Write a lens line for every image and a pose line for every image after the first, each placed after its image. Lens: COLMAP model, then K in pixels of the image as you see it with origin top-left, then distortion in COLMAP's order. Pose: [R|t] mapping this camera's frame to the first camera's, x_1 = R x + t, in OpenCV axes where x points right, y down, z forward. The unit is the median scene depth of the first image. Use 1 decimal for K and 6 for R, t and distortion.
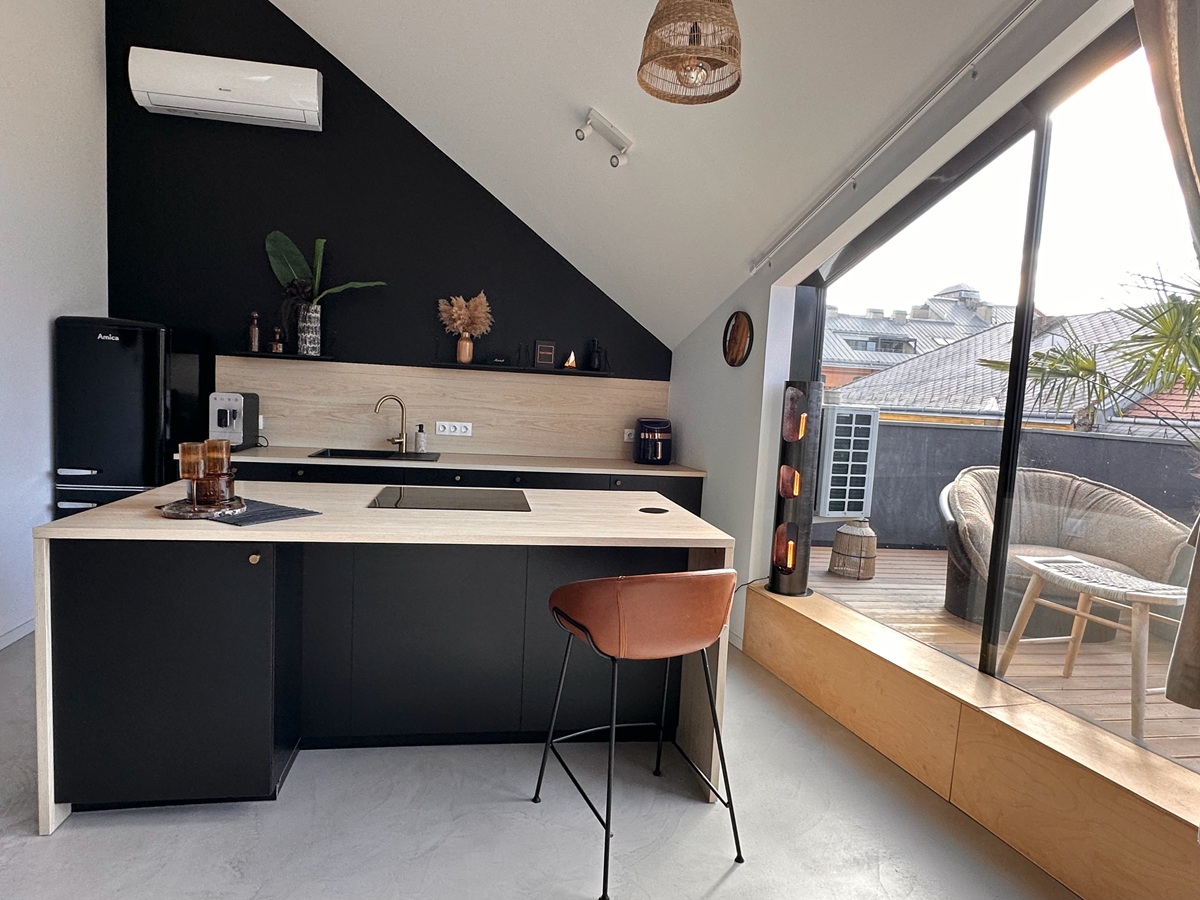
lens RADIAL K [[694.7, 0, 593.3], [0, 694.7, 457.7], [0, 0, 1]] dist [-0.007191, -0.001177]
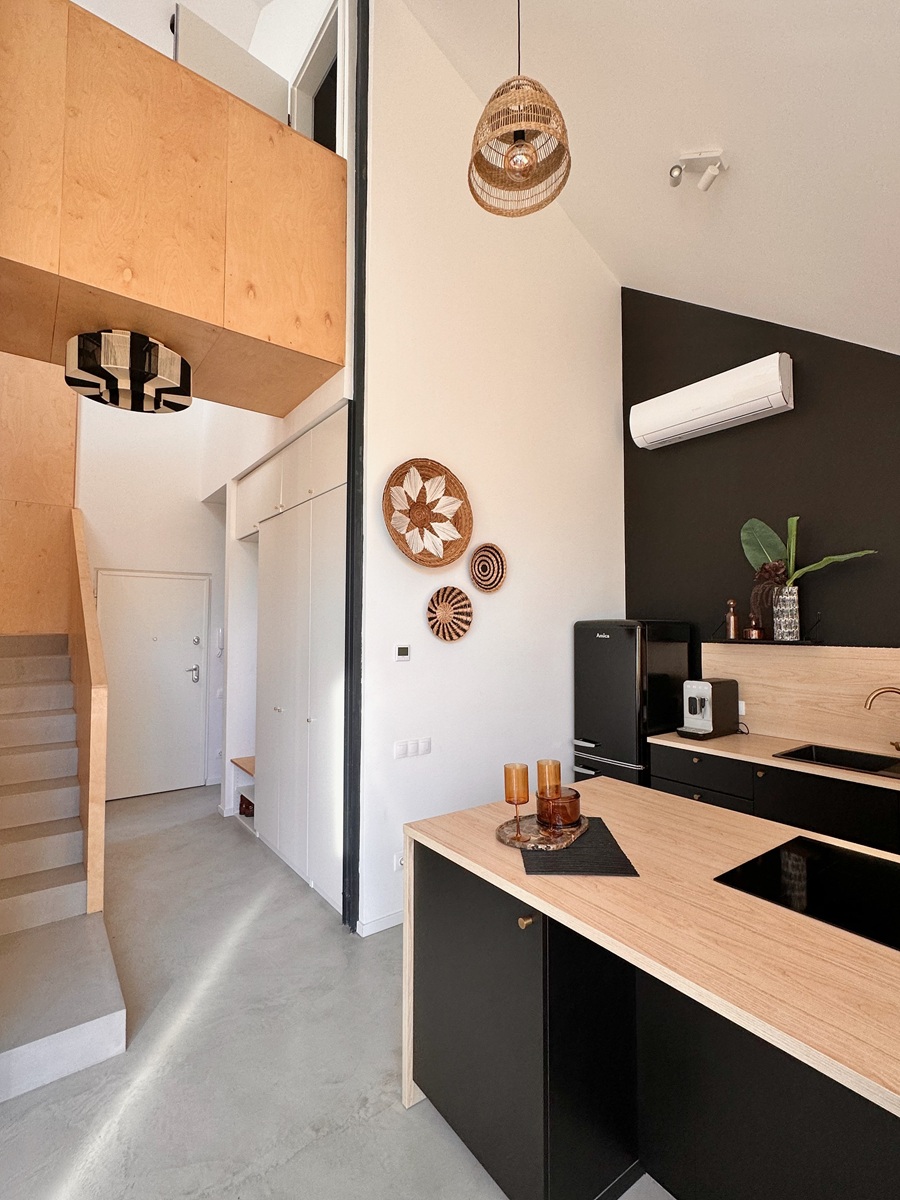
lens RADIAL K [[561.4, 0, 448.0], [0, 561.4, 599.8], [0, 0, 1]] dist [-0.000082, -0.000057]
pose [[0.449629, -0.093891, -0.888267, 0.062418], [-0.062340, 0.988736, -0.136066, -0.070714], [0.891037, 0.116554, 0.438712, 0.257500]]
